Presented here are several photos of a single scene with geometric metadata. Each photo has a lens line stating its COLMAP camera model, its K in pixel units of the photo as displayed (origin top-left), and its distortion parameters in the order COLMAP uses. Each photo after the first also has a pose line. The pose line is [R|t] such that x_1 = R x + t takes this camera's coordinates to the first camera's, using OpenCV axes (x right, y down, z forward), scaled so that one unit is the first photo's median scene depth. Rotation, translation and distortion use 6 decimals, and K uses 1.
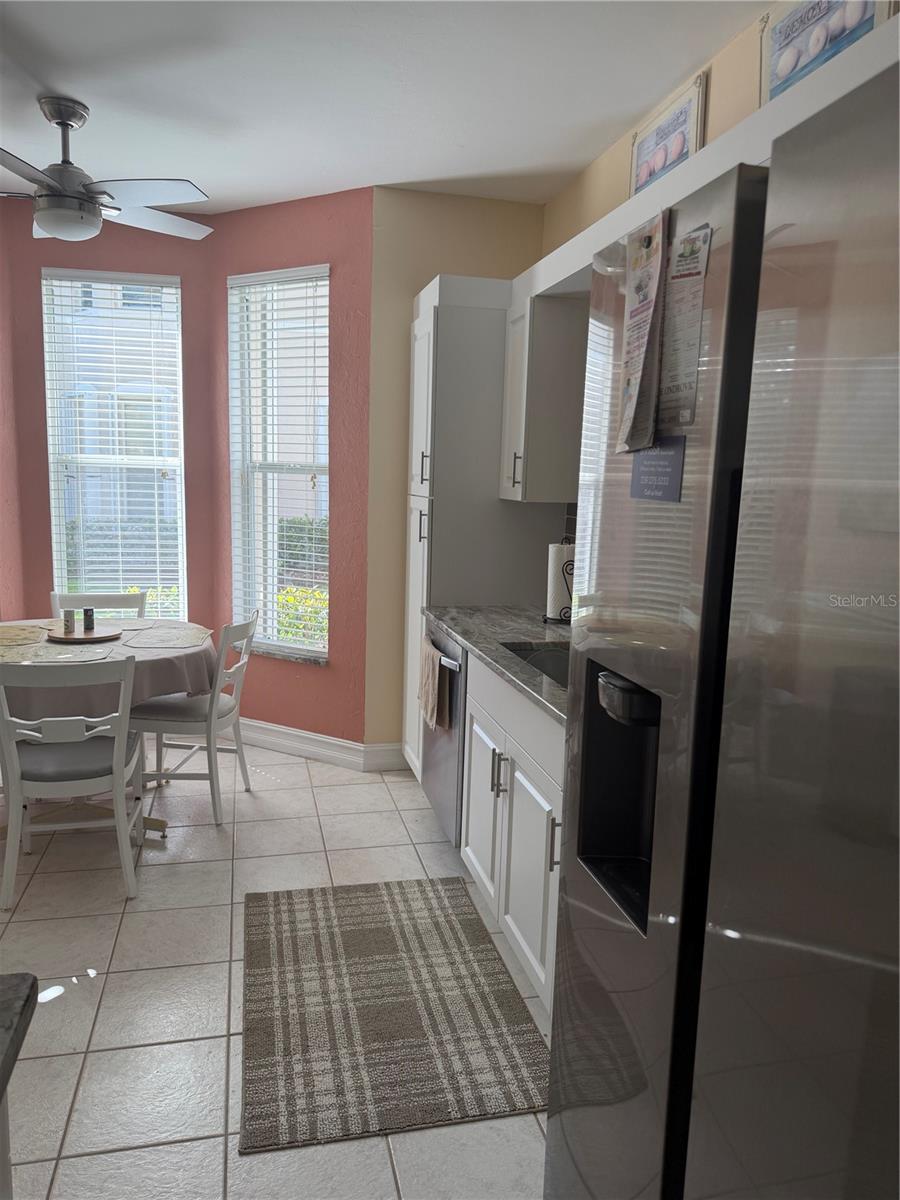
lens RADIAL K [[846.9, 0, 447.6], [0, 846.9, 607.6], [0, 0, 1]] dist [0.077945, -0.088978]
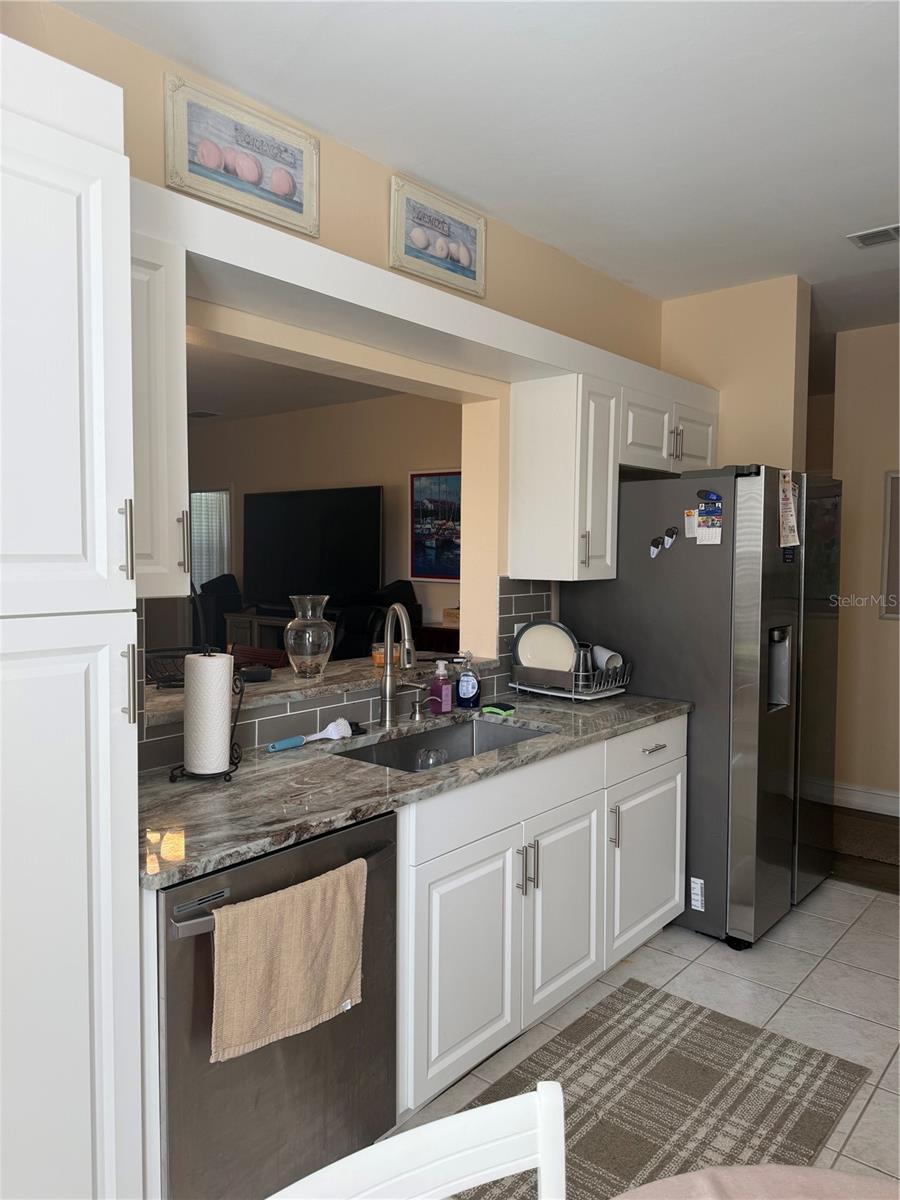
lens RADIAL K [[846.9, 0, 467.0], [0, 846.9, 595.4], [0, 0, 1]] dist [0.077945, -0.088978]
pose [[-0.603821, -0.064196, 0.794531, -0.737780], [0.105612, 0.981522, 0.159566, -0.295476], [-0.790092, 0.180261, -0.585884, 1.815712]]
